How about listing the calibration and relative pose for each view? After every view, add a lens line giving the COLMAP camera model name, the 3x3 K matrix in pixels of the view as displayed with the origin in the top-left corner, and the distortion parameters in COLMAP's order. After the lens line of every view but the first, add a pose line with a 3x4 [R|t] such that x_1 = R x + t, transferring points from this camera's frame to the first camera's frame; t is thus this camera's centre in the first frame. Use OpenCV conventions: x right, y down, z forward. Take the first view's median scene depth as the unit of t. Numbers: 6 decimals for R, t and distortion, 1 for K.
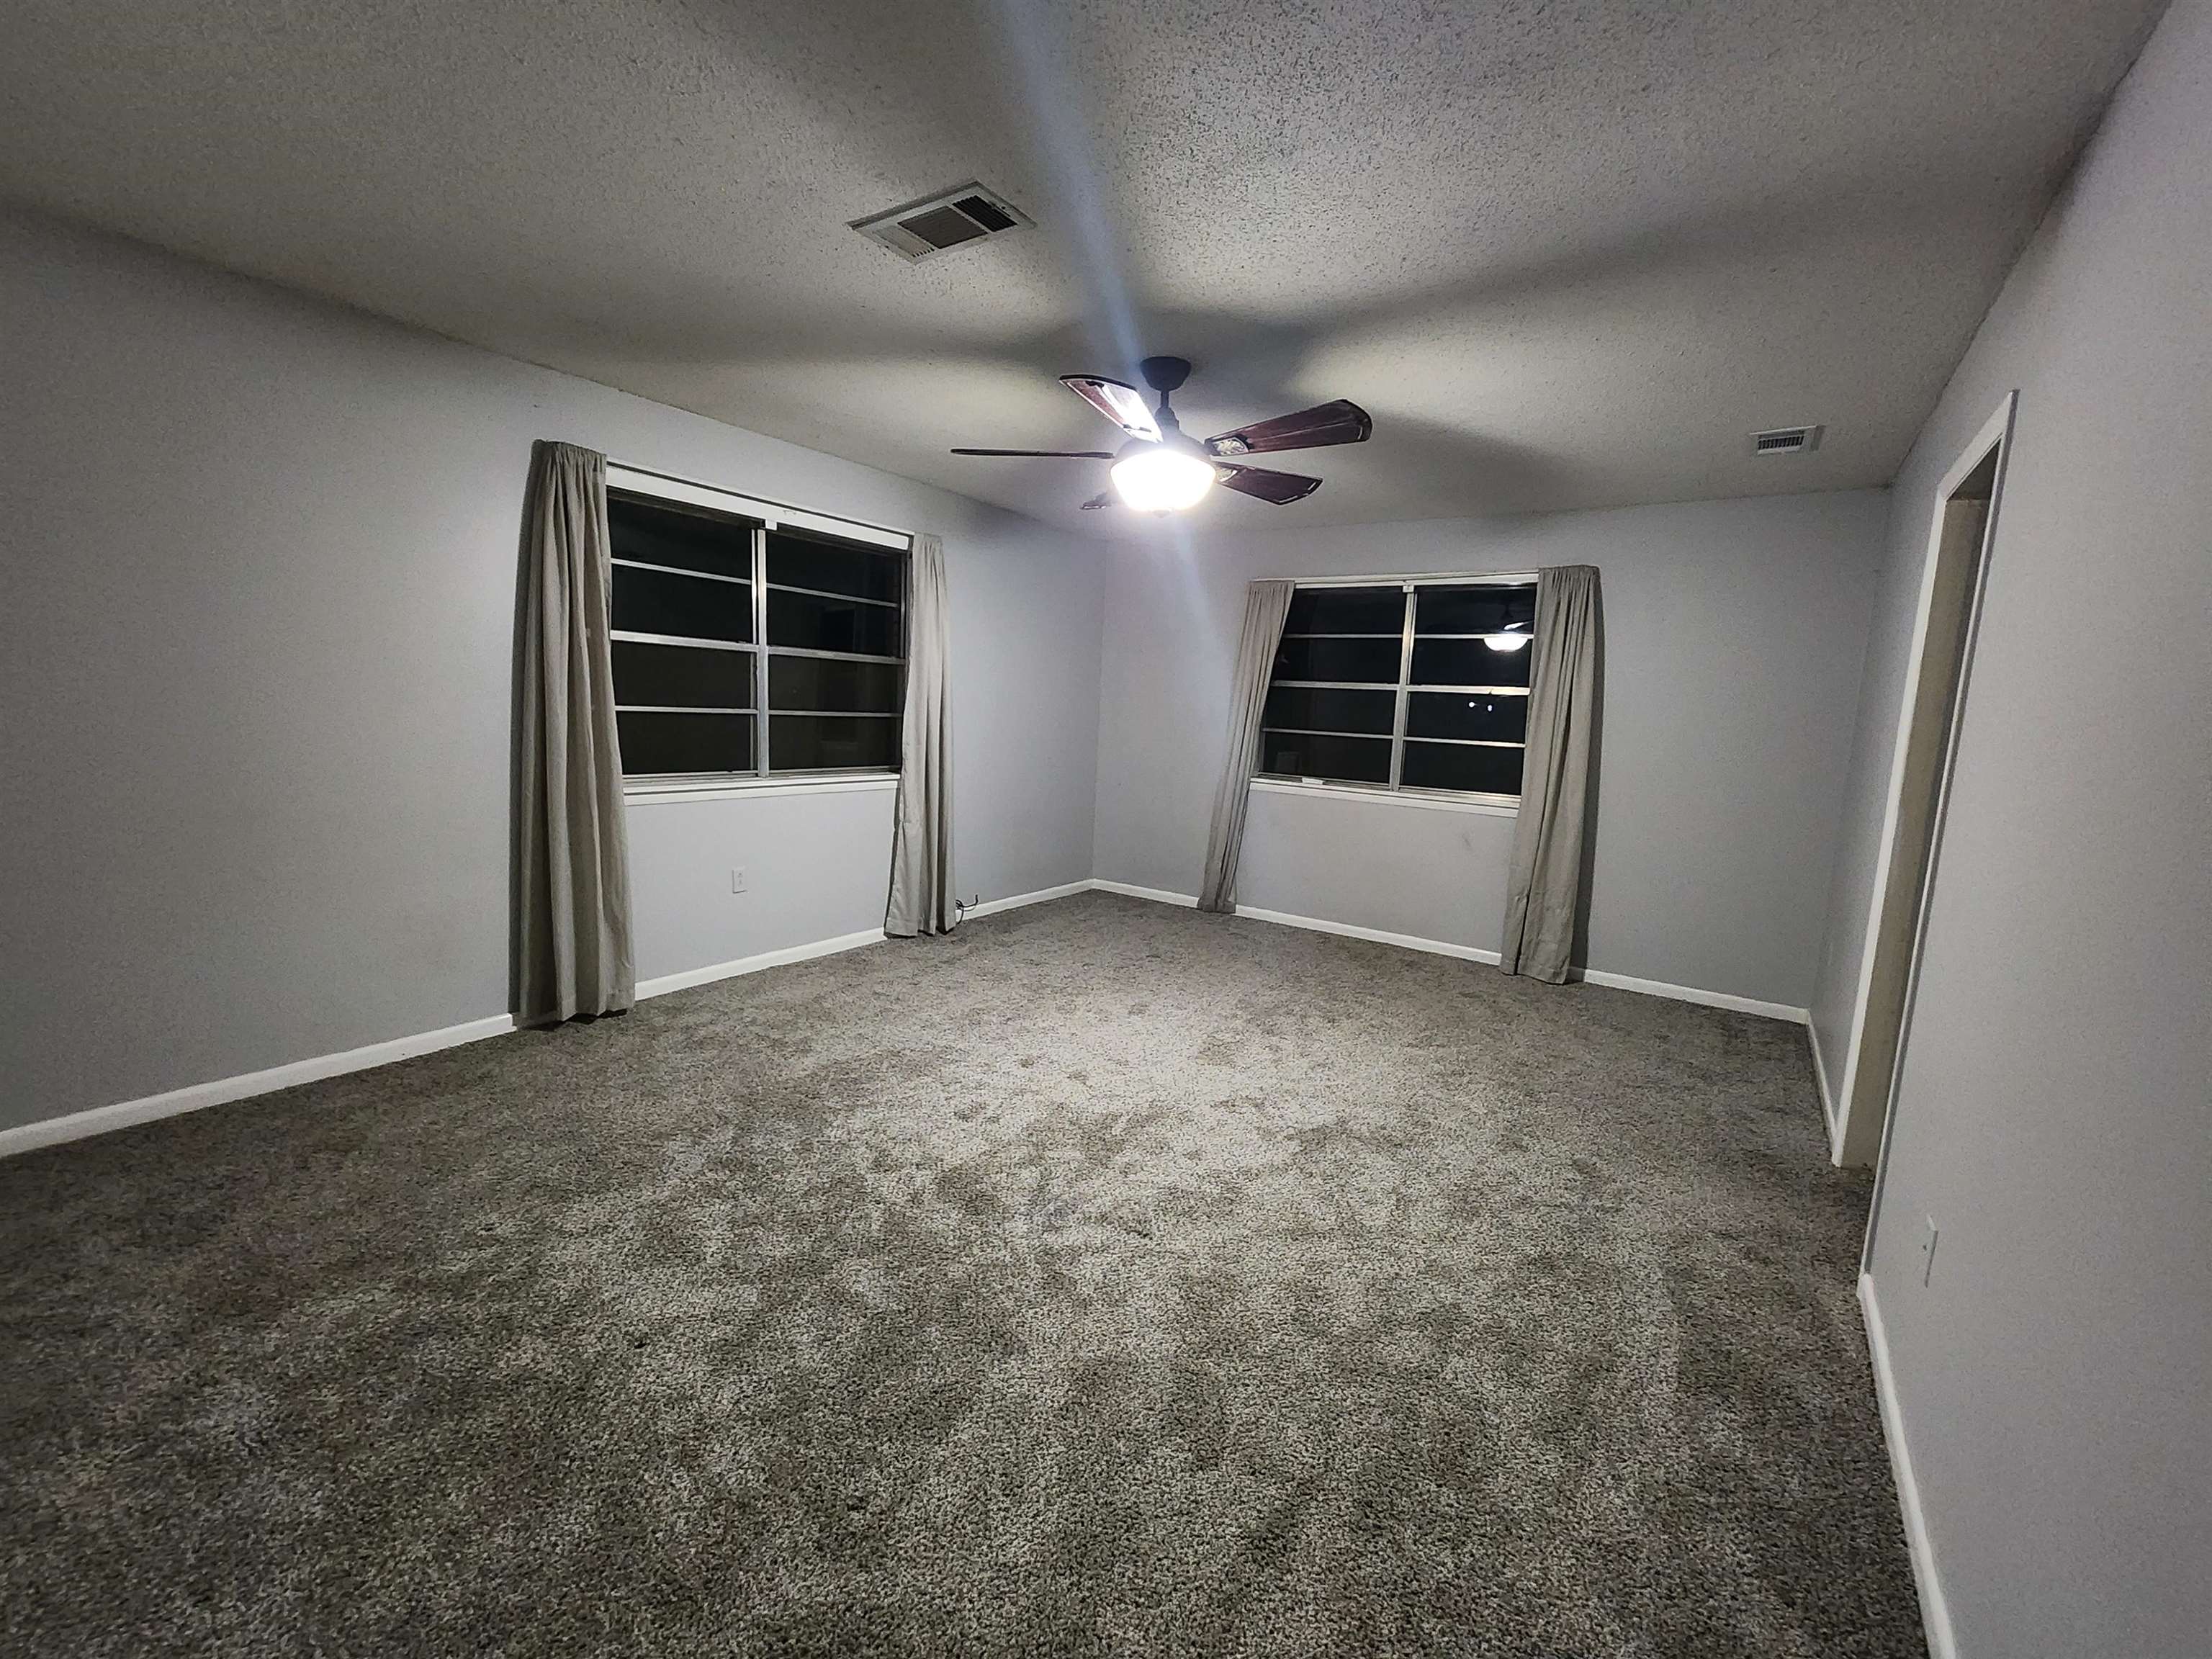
lens RADIAL K [[899.5, 0, 1110.3], [0, 899.5, 830.2], [0, 0, 1]] dist [0.002168, -0.000562]
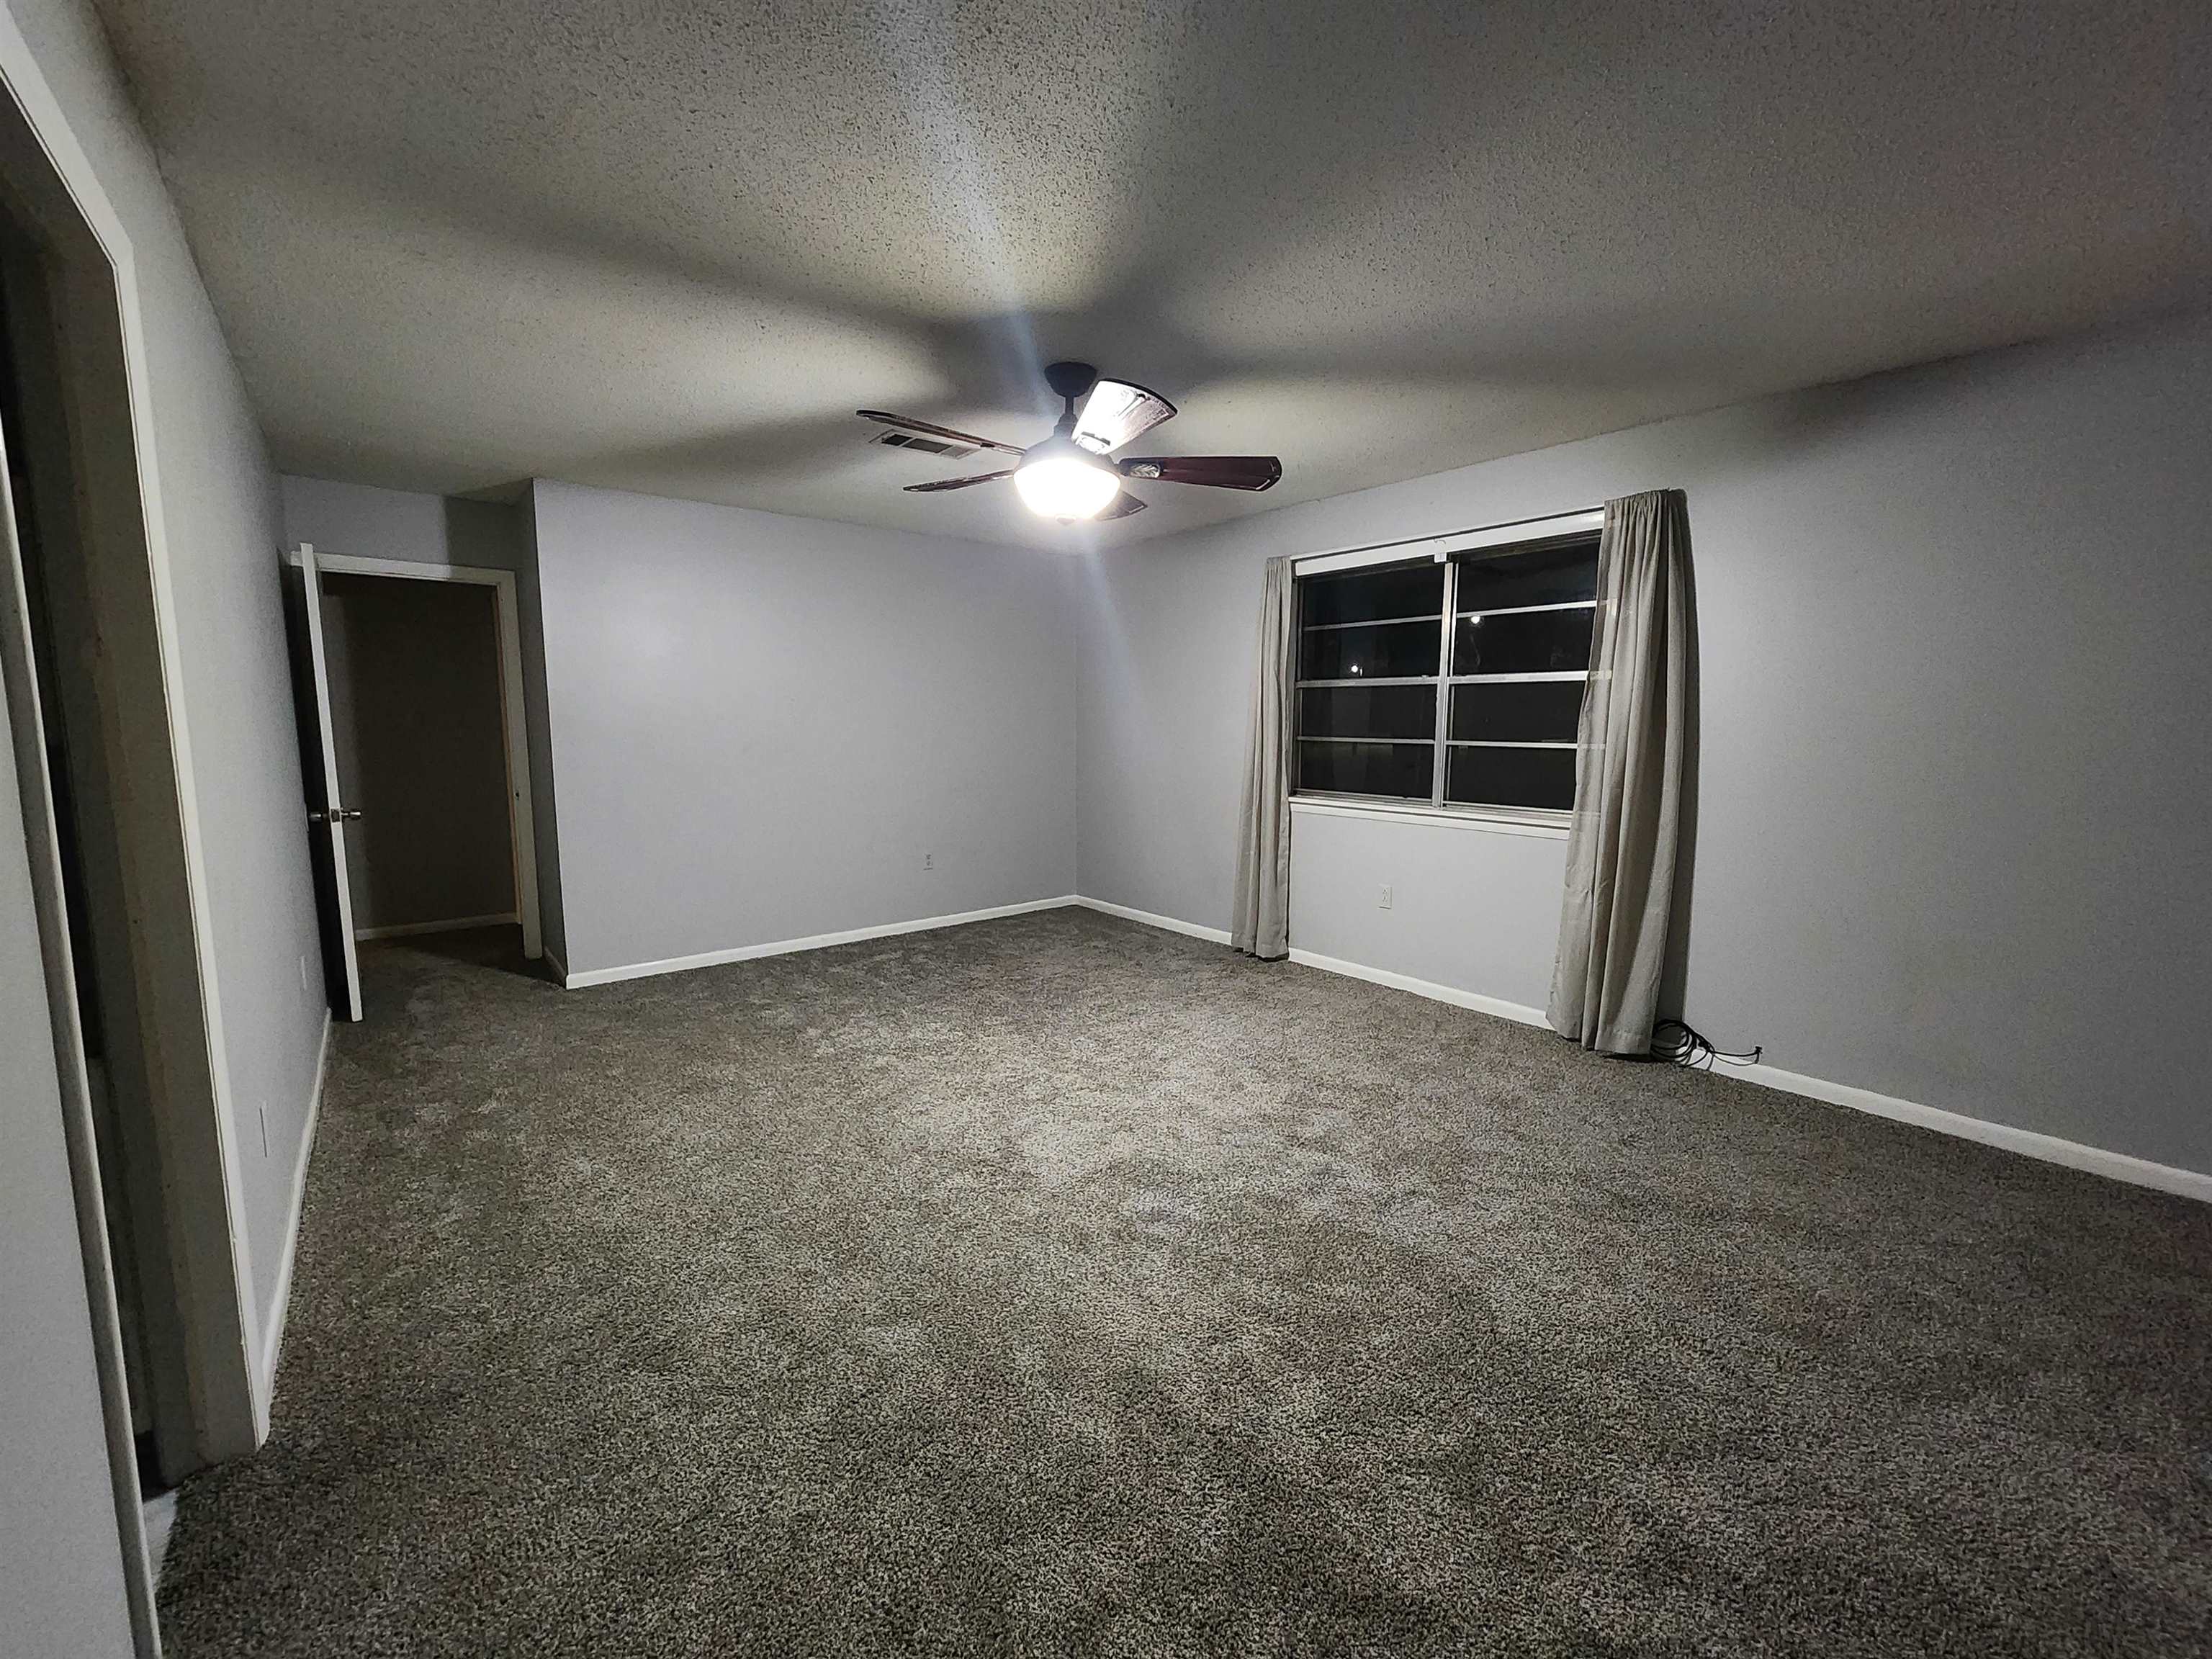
lens RADIAL K [[899.5, 0, 1112.2], [0, 899.5, 829.4], [0, 0, 1]] dist [0.002168, -0.000562]
pose [[-0.268926, 0.072916, -0.960397, 0.685217], [-0.150870, 0.981632, 0.116774, -0.096814], [0.951271, 0.176299, -0.252986, 0.916080]]
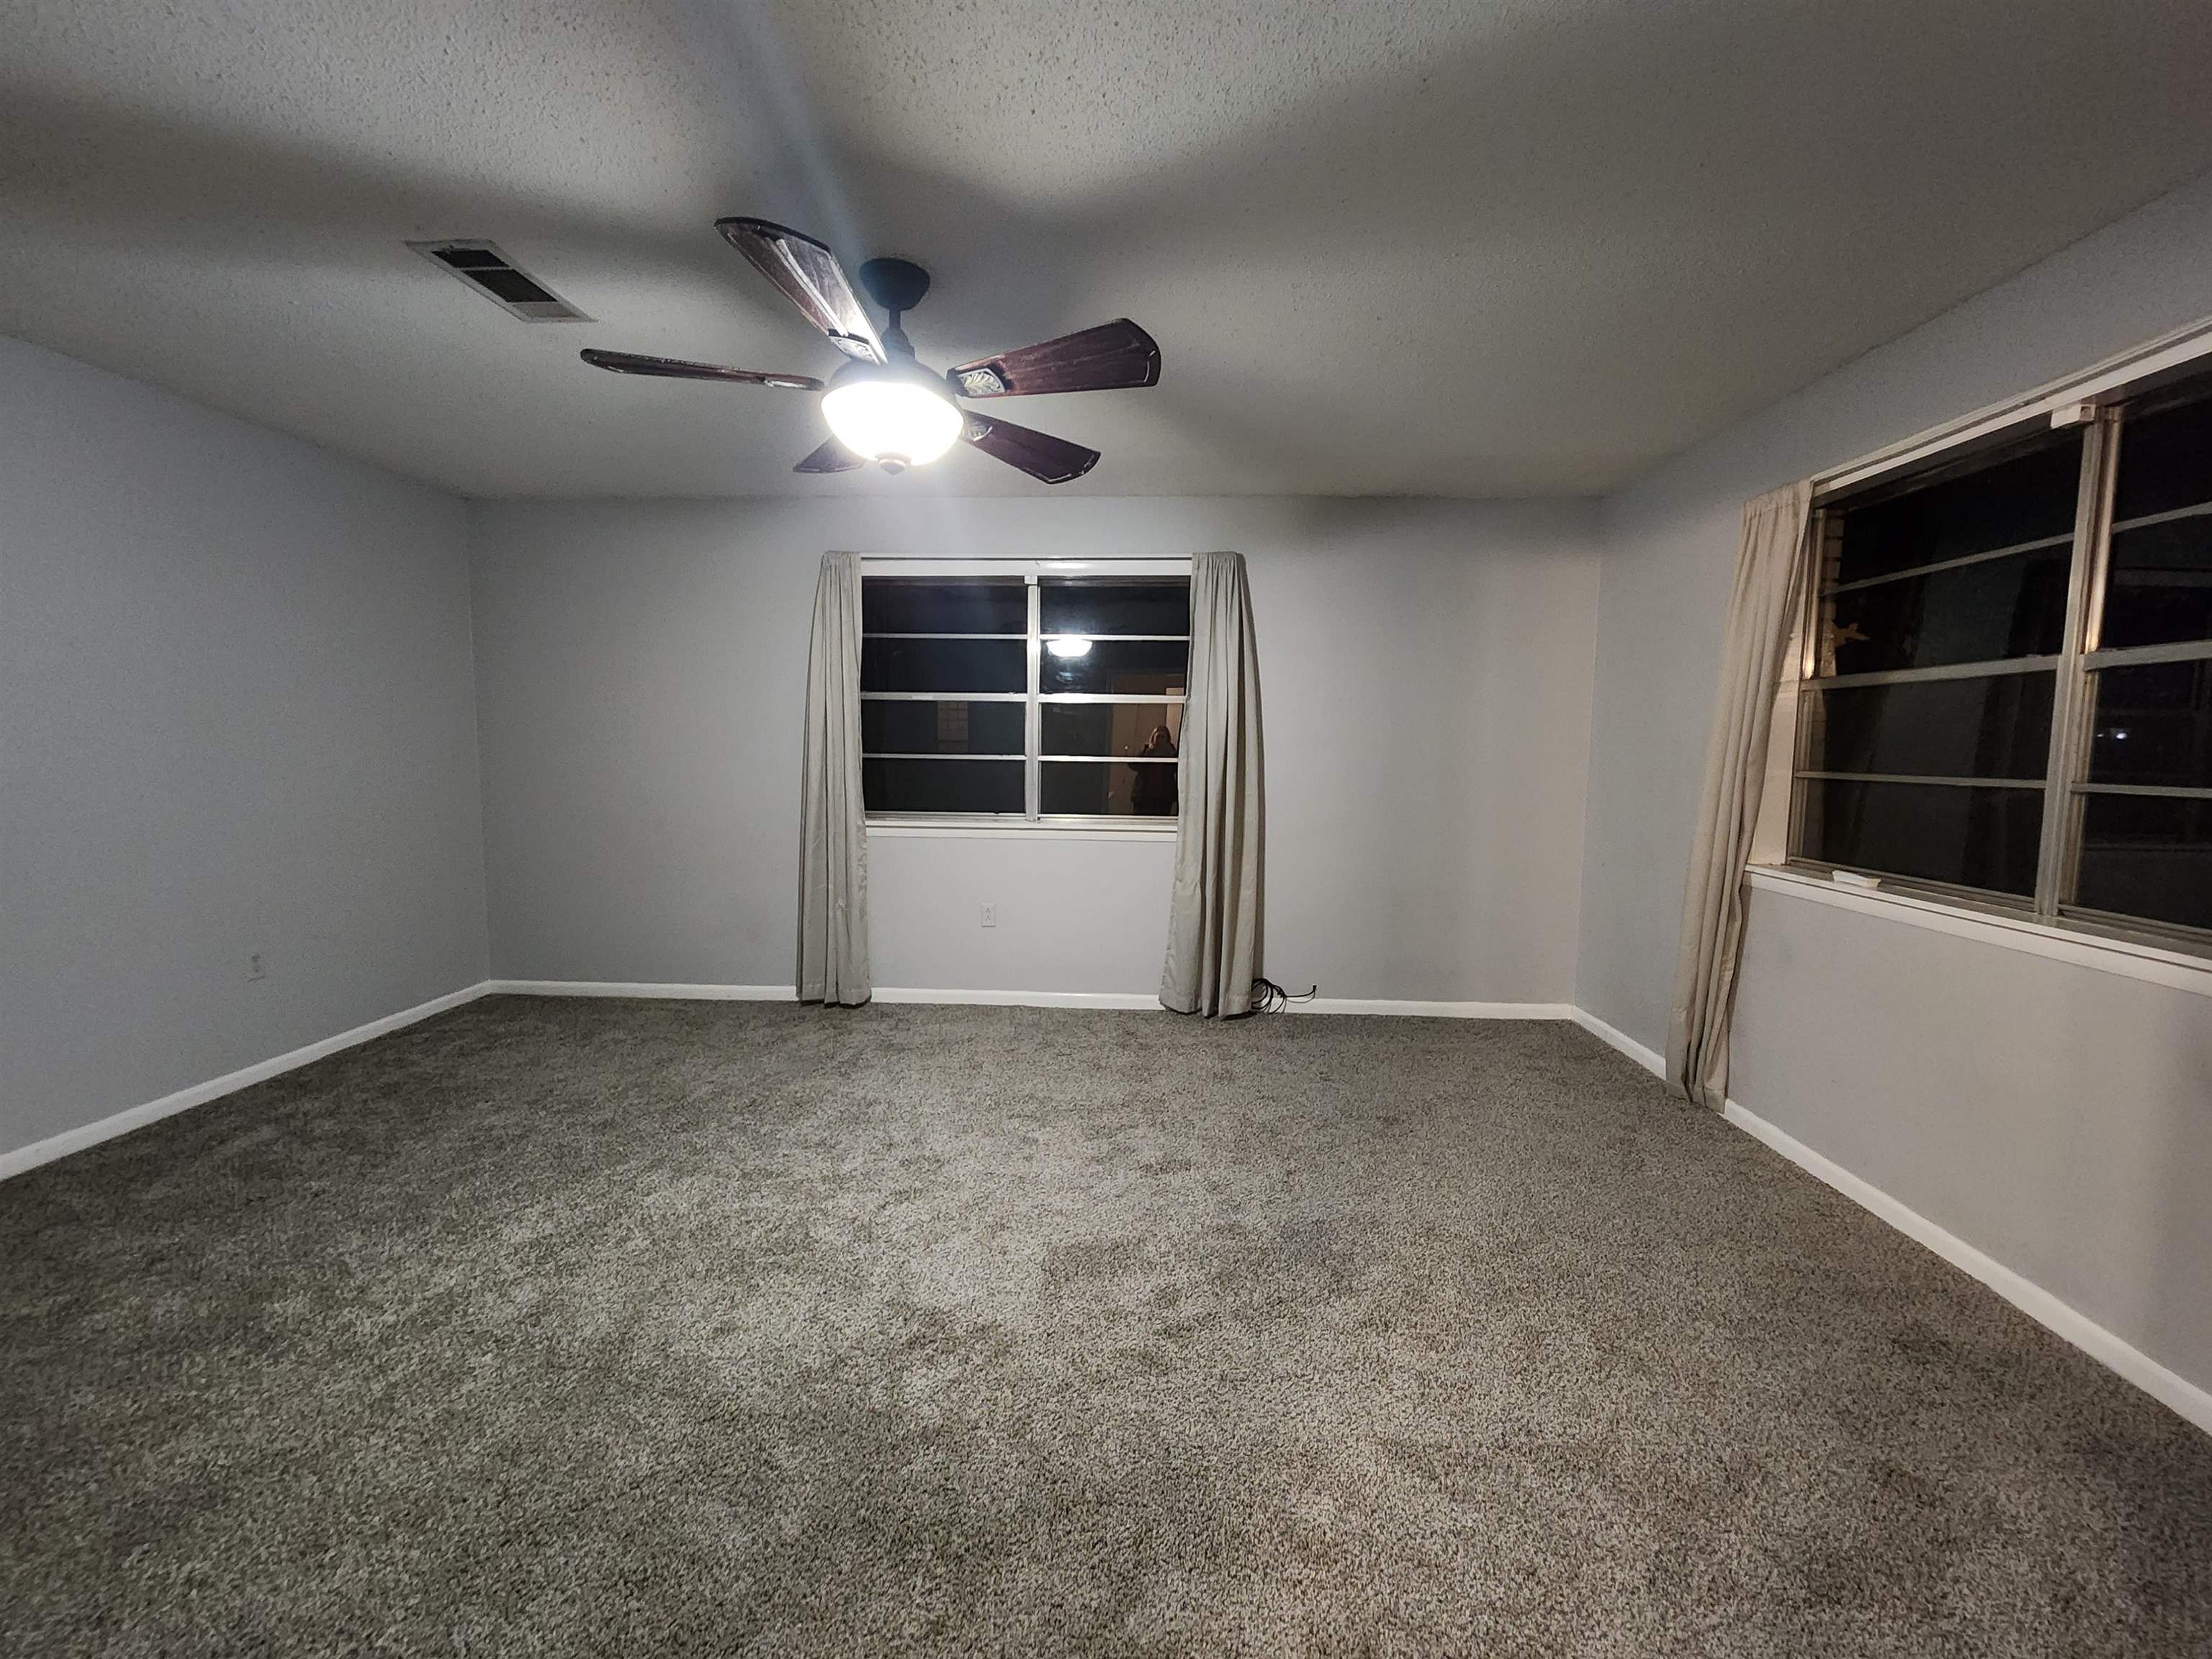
lens RADIAL K [[899.5, 0, 1108.4], [0, 899.5, 829.7], [0, 0, 1]] dist [0.002168, -0.000562]
pose [[0.527166, 0.039605, -0.848839, 0.543243], [-0.107168, 0.994036, -0.020177, -0.037116], [0.842977, 0.101604, 0.528267, 0.529022]]
